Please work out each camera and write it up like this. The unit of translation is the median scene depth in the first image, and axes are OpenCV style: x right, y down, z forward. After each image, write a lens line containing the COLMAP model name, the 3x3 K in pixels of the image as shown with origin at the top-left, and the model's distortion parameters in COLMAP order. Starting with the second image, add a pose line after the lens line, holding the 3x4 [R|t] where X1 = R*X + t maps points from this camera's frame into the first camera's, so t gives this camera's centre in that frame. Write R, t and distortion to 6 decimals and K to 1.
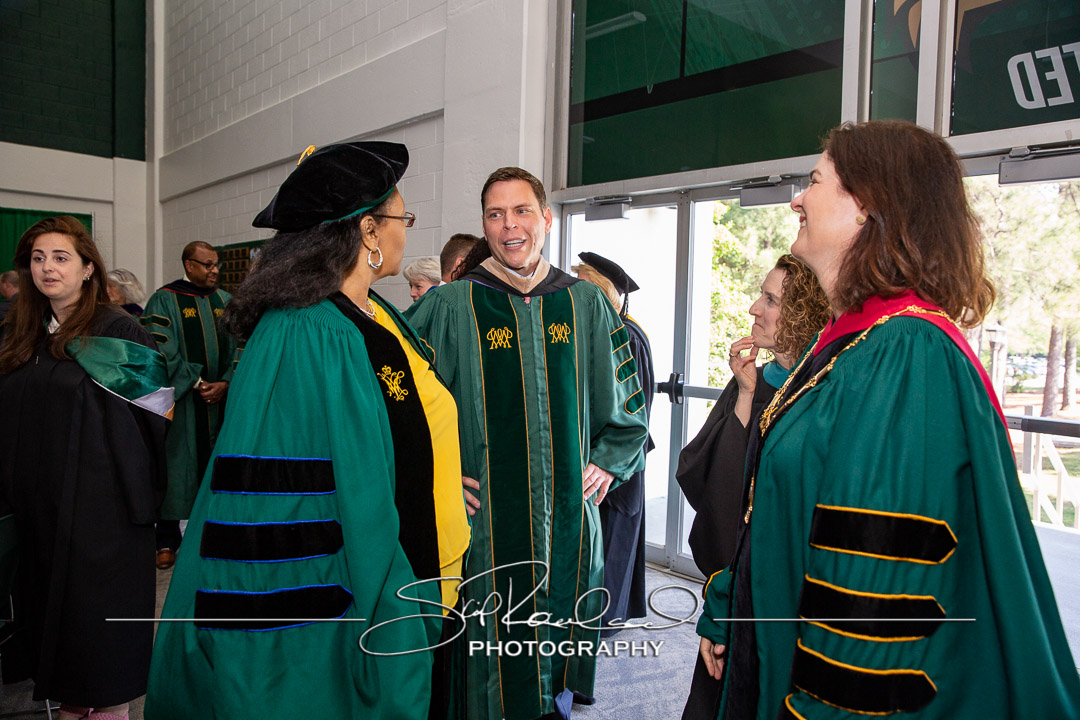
lens RADIAL K [[731.5, 0, 540.0], [0, 731.5, 360.0], [0, 0, 1]] dist [-0.110335, 0.080681]
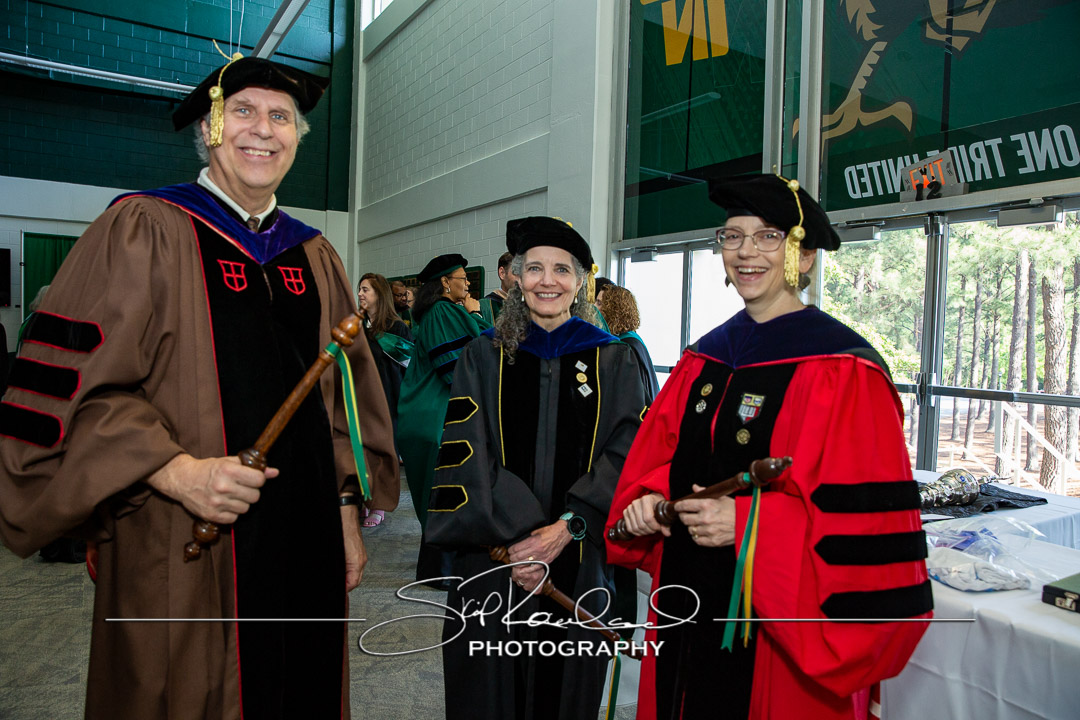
lens RADIAL K [[742.8, 0, 540.0], [0, 742.8, 360.0], [0, 0, 1]] dist [-0.096221, 0.076373]
pose [[0.975152, 0.015958, -0.220960, 0.204339], [-0.023426, 0.999238, -0.031218, 0.061619], [0.220293, 0.035619, 0.974783, -0.506237]]
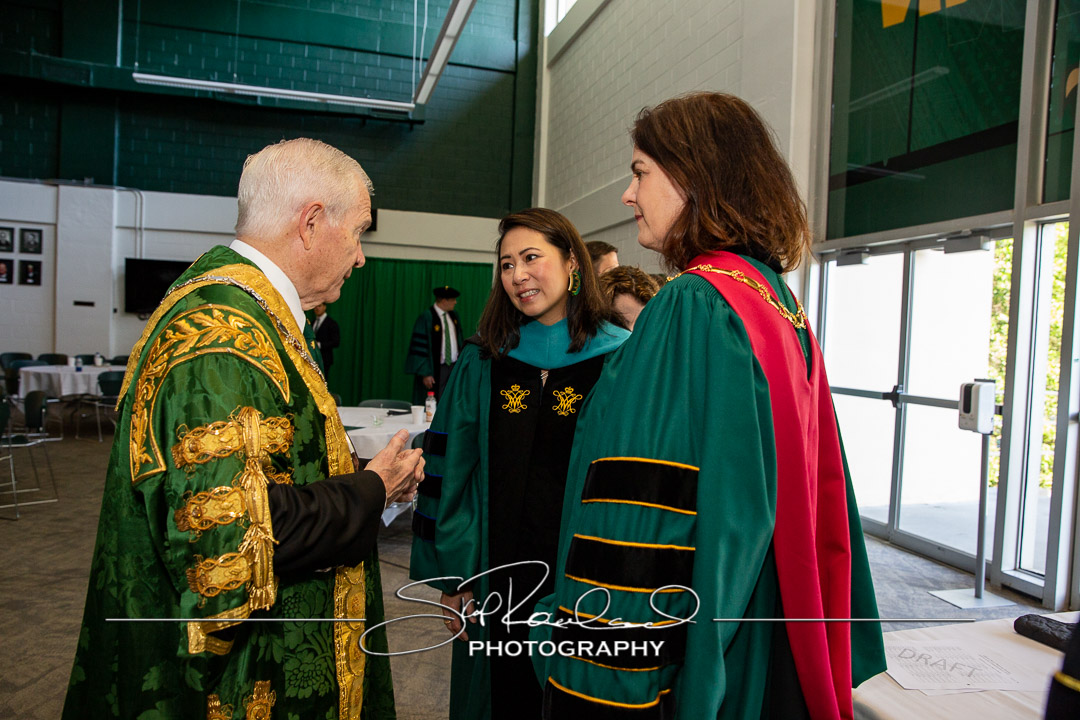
lens RADIAL K [[737.0, 0, 540.0], [0, 737.0, 360.0], [0, 0, 1]] dist [-0.091520, 0.076885]
pose [[0.884730, 0.027042, -0.465319, 0.185321], [-0.048829, 0.998200, -0.034829, 0.041655], [0.463539, 0.053536, 0.884458, -0.344524]]
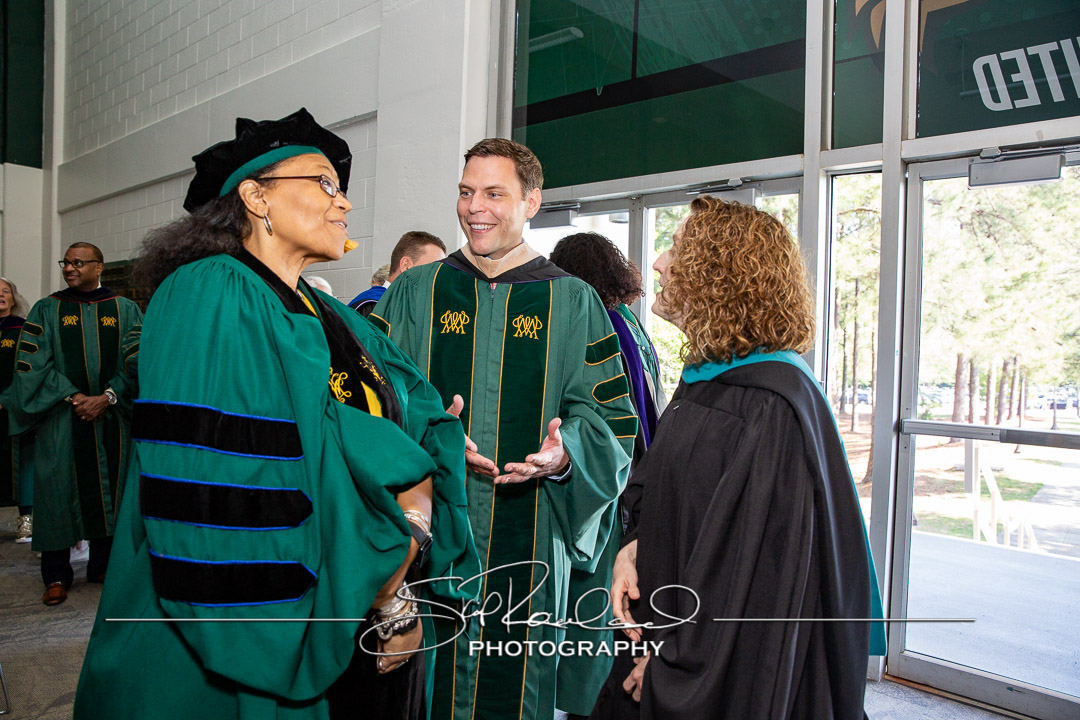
lens RADIAL K [[737.3, 0, 540.0], [0, 737.3, 360.0], [0, 0, 1]] dist [-0.110682, 0.081782]
pose [[0.994572, 0.001738, 0.104033, -0.021046], [0.002724, 0.999083, -0.042736, 0.016892], [-0.104012, 0.042788, 0.993655, 0.059212]]
